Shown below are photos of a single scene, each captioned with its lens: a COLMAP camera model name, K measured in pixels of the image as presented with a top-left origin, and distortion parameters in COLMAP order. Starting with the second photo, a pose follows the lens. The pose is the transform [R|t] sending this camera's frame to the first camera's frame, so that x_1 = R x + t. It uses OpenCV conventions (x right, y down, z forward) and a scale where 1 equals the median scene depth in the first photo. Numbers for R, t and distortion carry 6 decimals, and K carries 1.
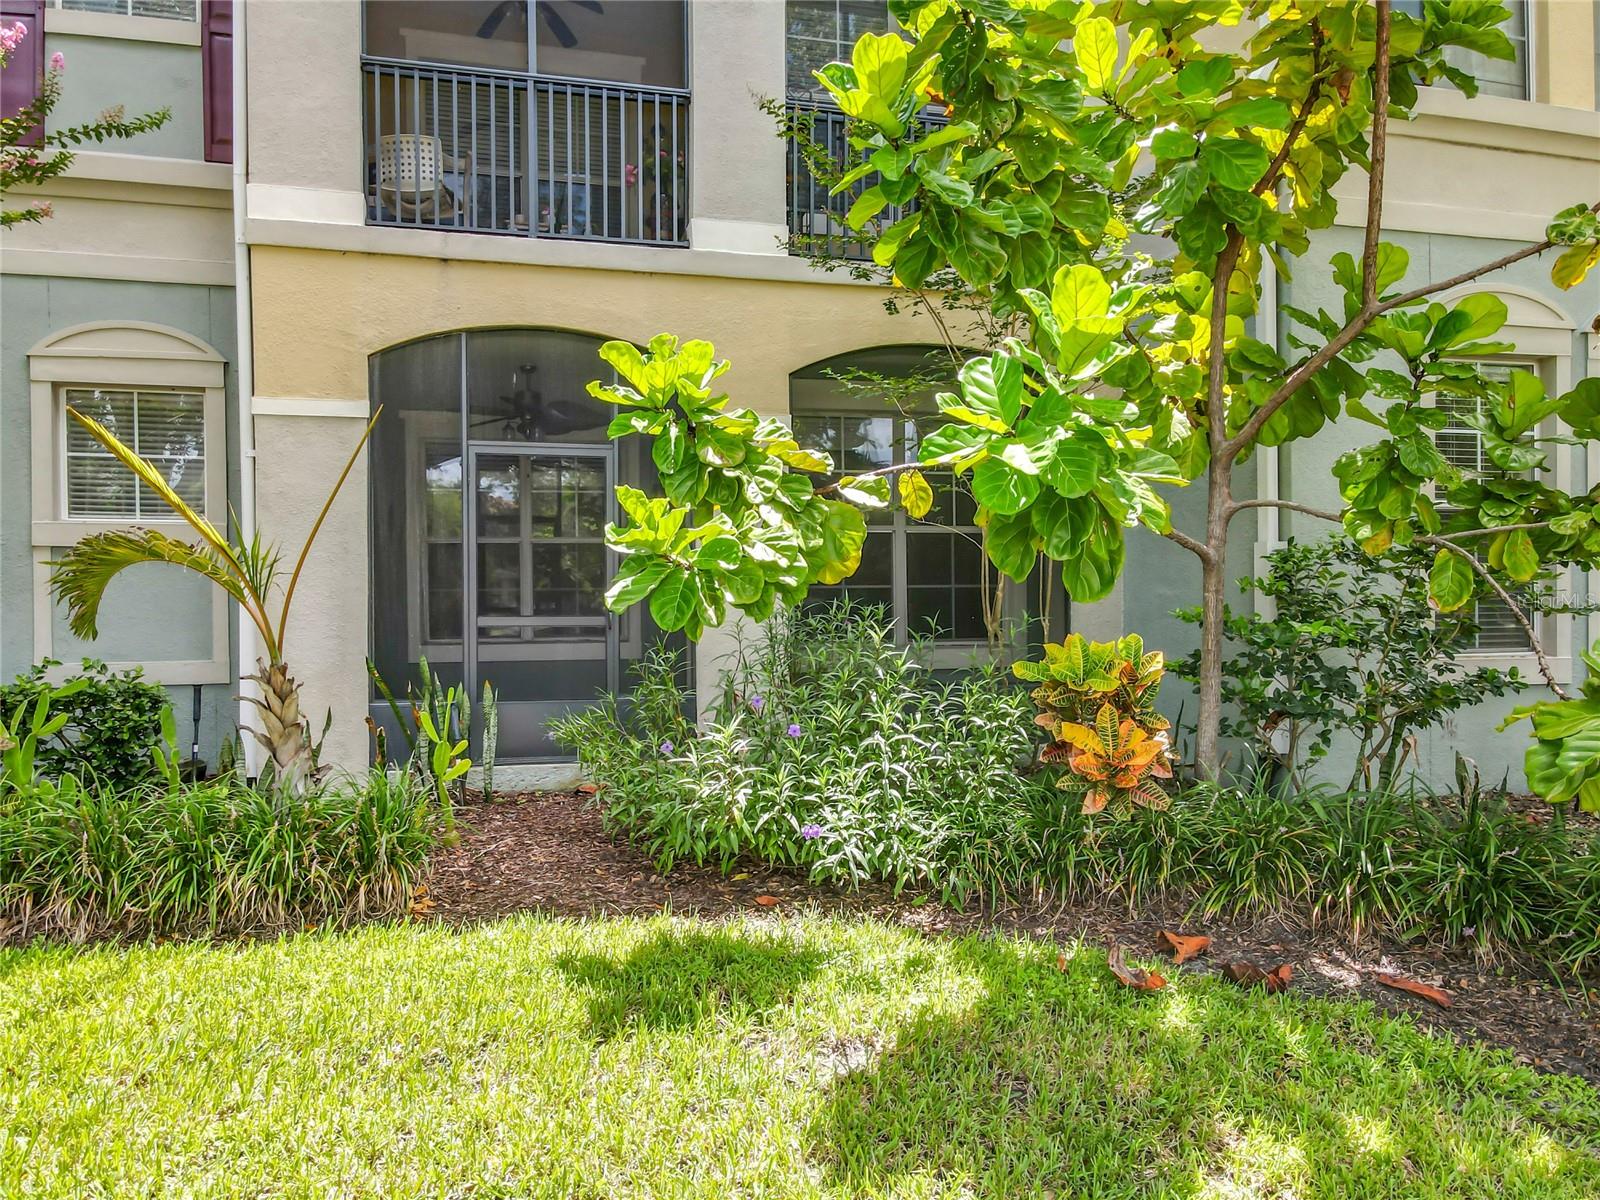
lens RADIAL K [[1169.7, 0, 799.3], [0, 1169.7, 603.4], [0, 0, 1]] dist [-0.002117, 0.034722]
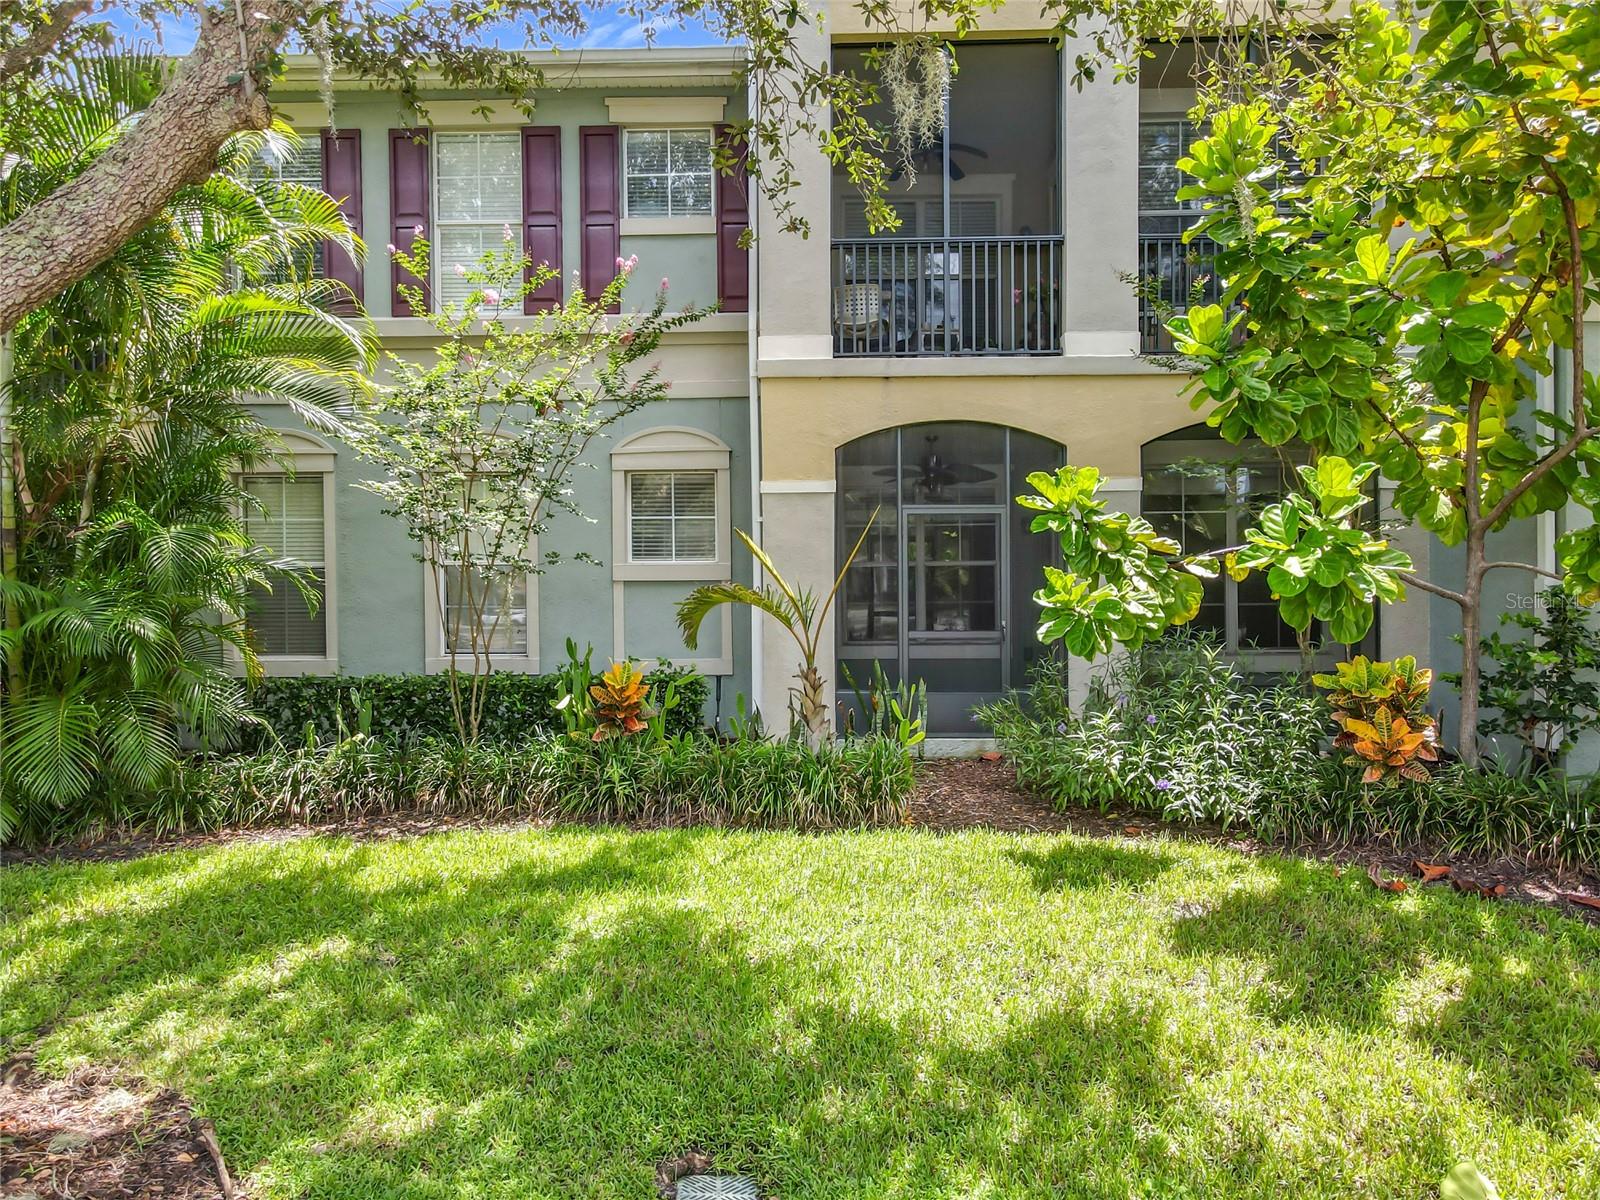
lens RADIAL K [[1169.7, 0, 799.3], [0, 1169.7, 603.4], [0, 0, 1]] dist [-0.002117, 0.034722]
pose [[0.962661, 0.001934, -0.270701, -0.034158], [0.001351, 0.999928, 0.011946, -0.058233], [0.270705, -0.011866, 0.962589, -0.570589]]
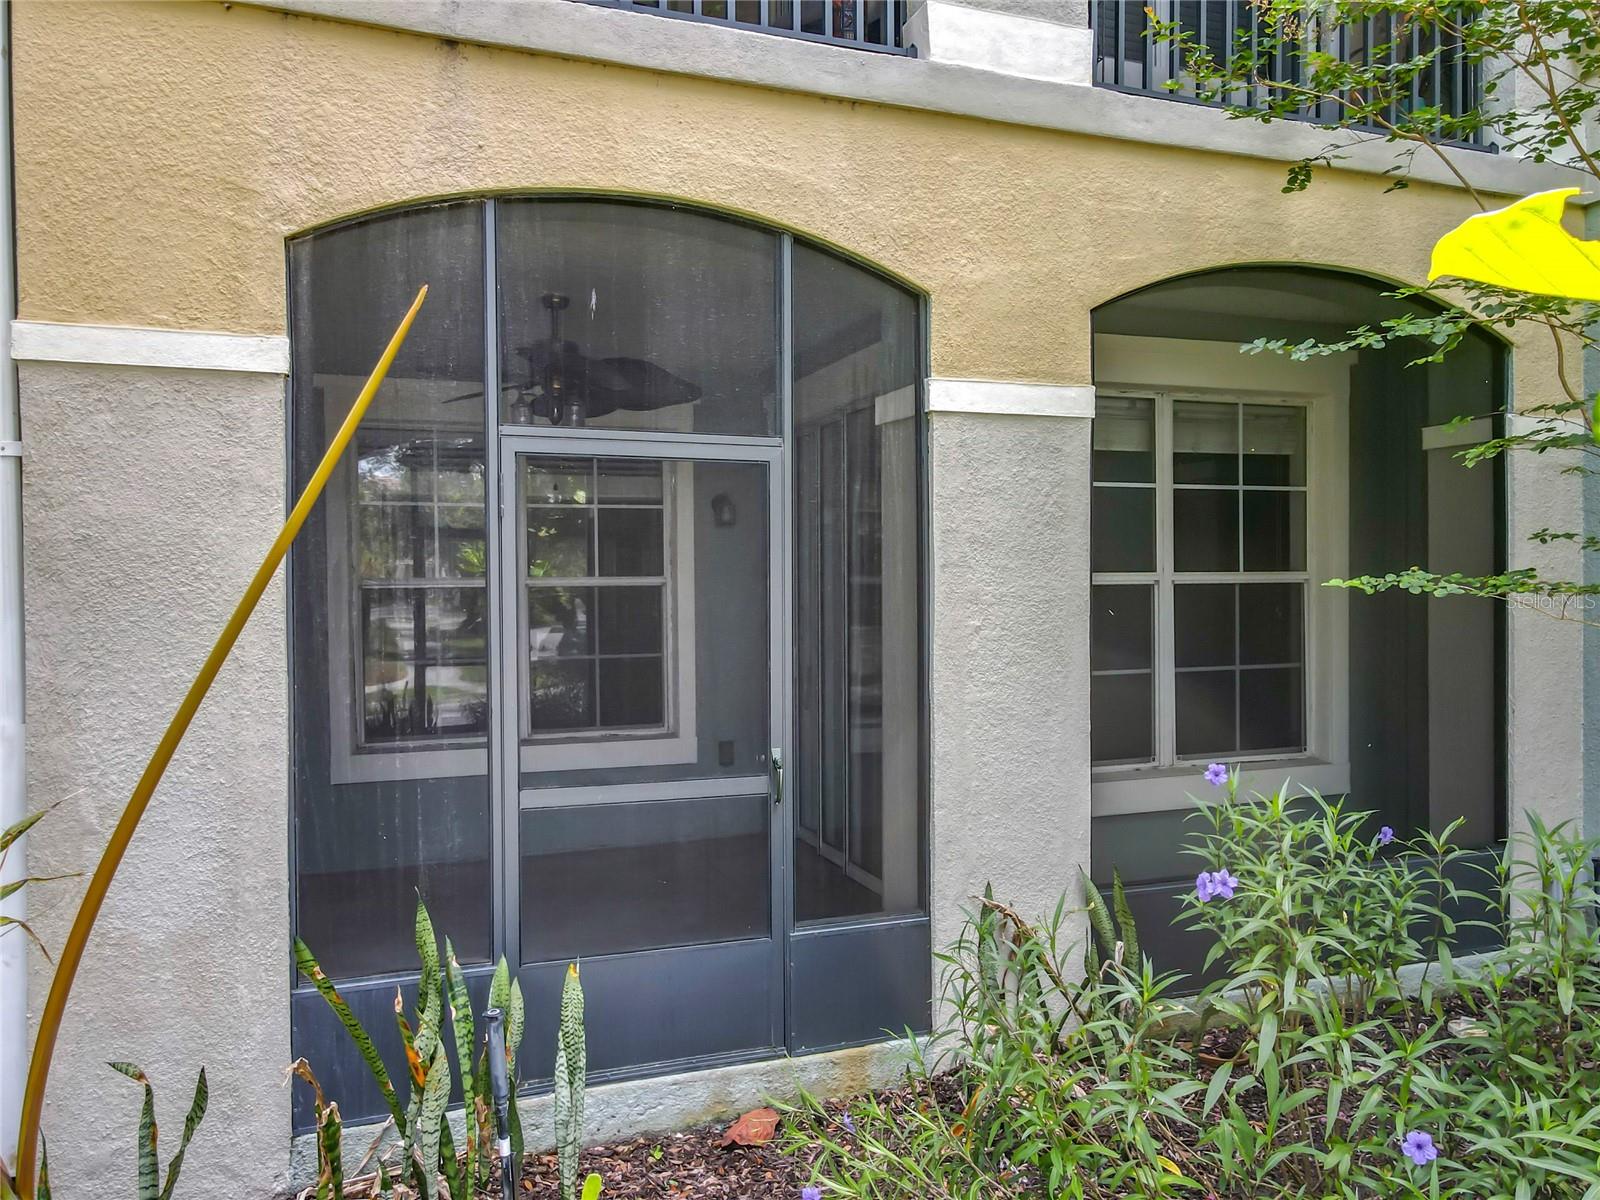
lens RADIAL K [[1169.7, 0, 799.3], [0, 1169.7, 603.4], [0, 0, 1]] dist [-0.002117, 0.034722]
pose [[0.995273, -0.001830, 0.097102, -0.311220], [0.000821, 0.999945, 0.010426, -0.106605], [-0.097115, -0.010297, 0.995220, 0.761806]]
